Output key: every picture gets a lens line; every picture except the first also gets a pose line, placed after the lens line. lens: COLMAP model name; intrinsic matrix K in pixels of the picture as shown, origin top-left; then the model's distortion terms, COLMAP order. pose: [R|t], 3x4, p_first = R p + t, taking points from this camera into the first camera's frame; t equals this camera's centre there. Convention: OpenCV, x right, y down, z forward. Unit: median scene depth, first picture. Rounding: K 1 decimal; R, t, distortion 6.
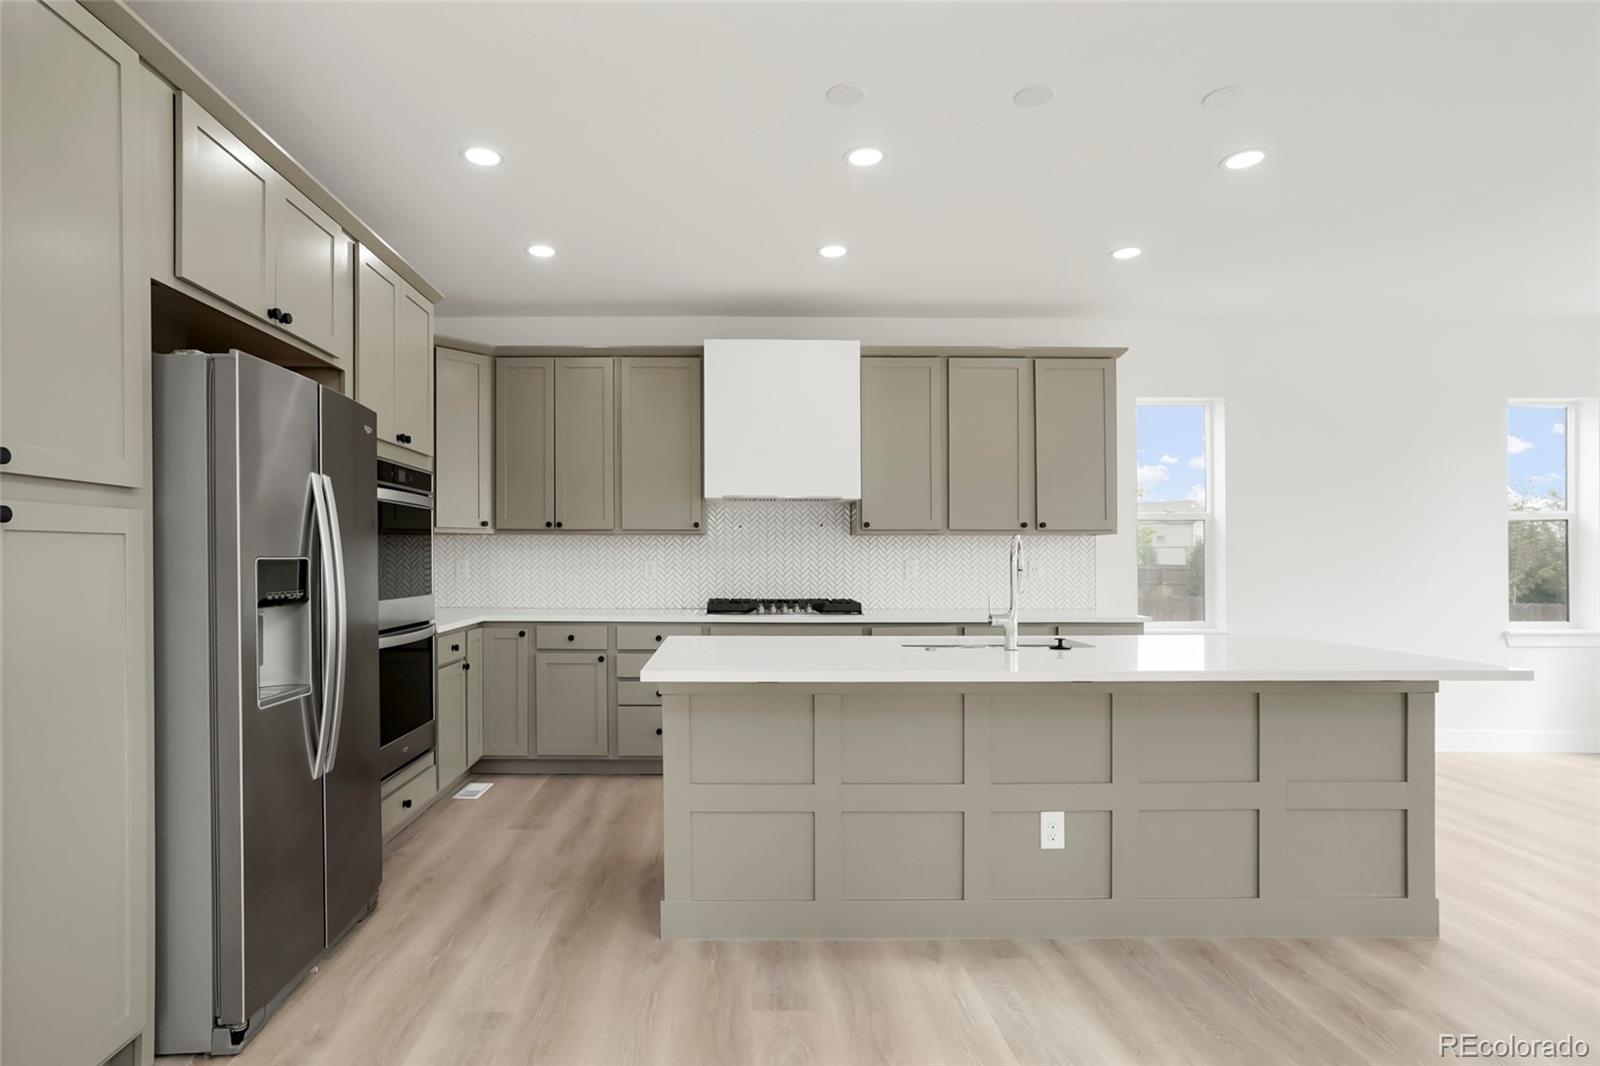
lens RADIAL K [[825.0, 0, 727.3], [0, 825.0, 558.7], [0, 0, 1]] dist [-0.024742, 0.002522]
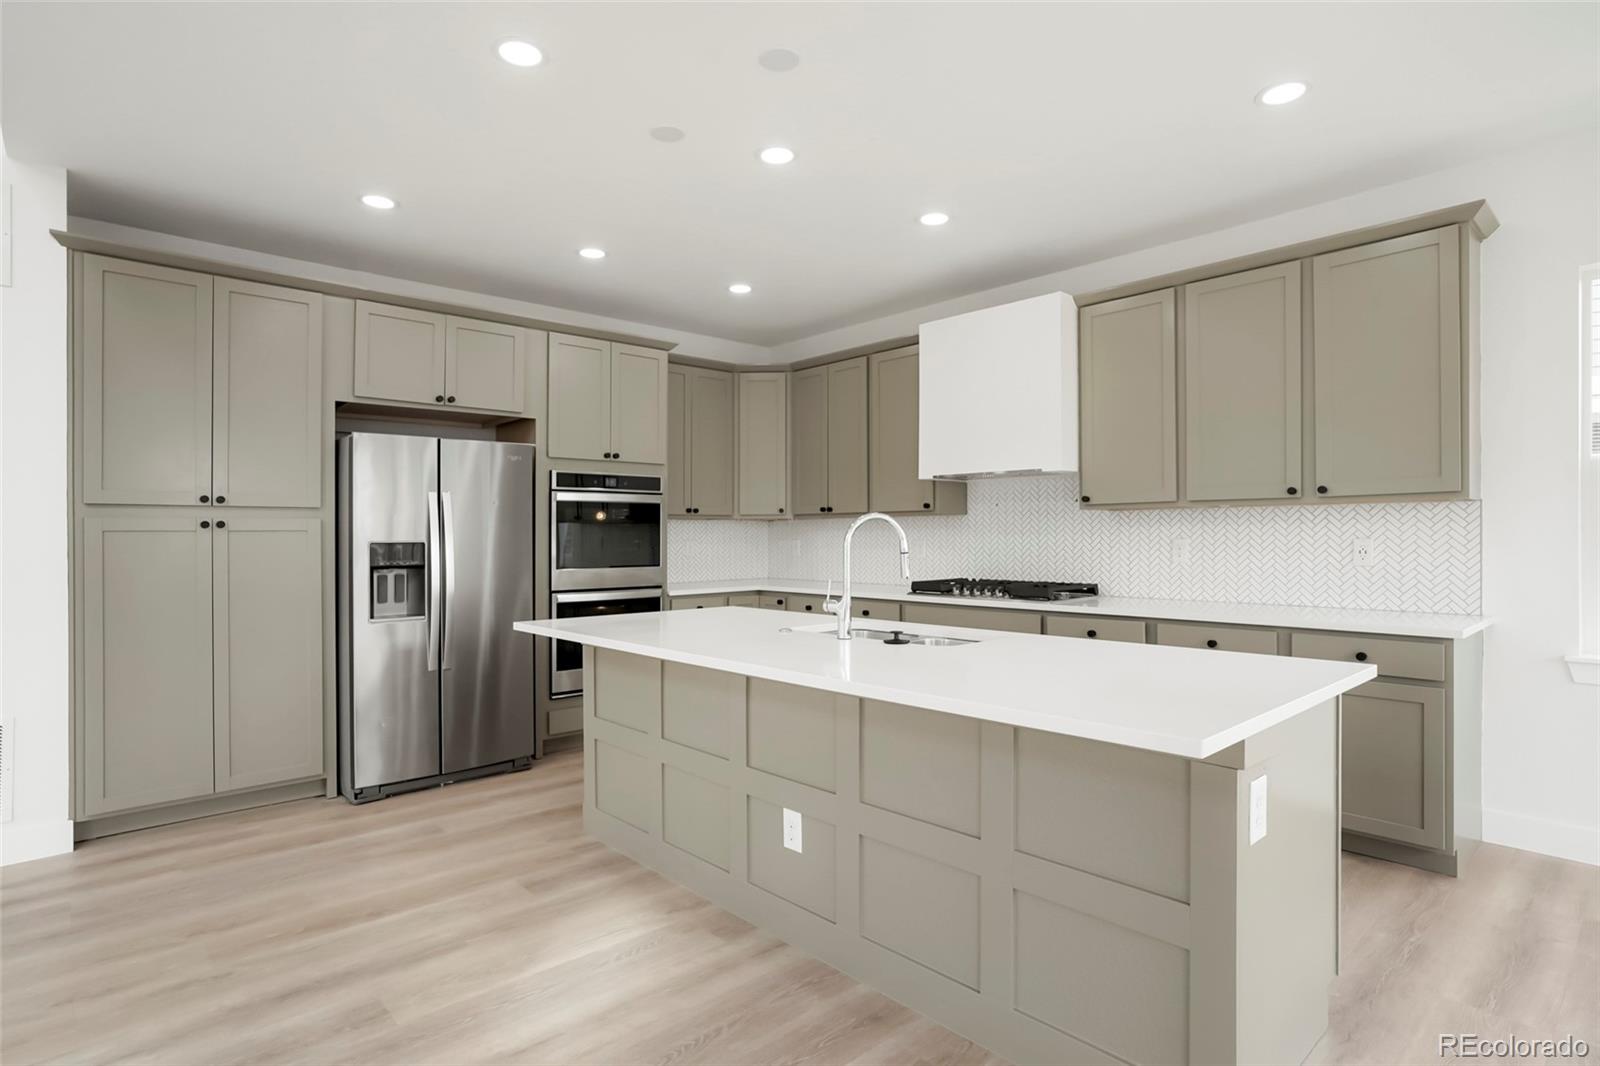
lens RADIAL K [[825.0, 0, 804.0], [0, 825.0, 530.8], [0, 0, 1]] dist [-0.024742, 0.002522]
pose [[0.670655, -0.008696, -0.741719, 0.642235], [0.005560, 0.999962, -0.006696, -0.003901], [0.741749, 0.000367, 0.670678, 0.216394]]
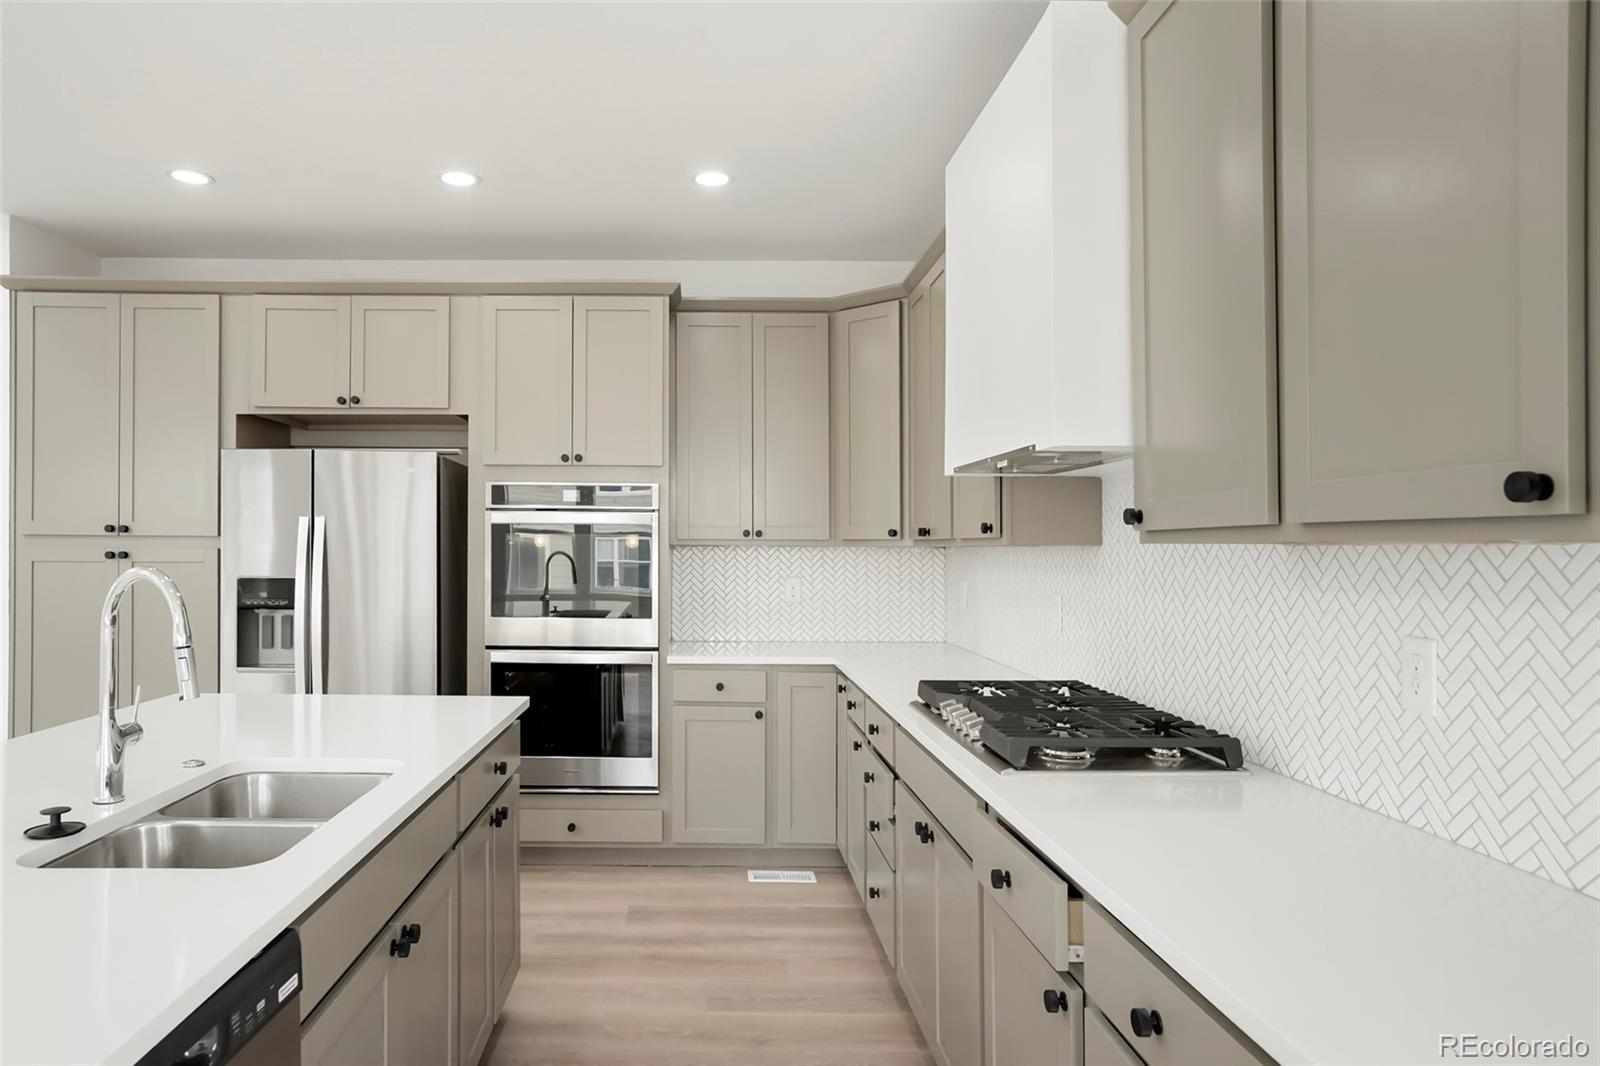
lens RADIAL K [[1016.8, 0, 720.3], [0, 1016.8, 528.2], [0, 0, 1]] dist [-0.019281, 0.007242]
pose [[-0.003717, -0.019891, -0.999795, 0.606623], [-0.007056, 0.999778, -0.019865, -0.027631], [0.999968, 0.006981, -0.003856, 0.859440]]
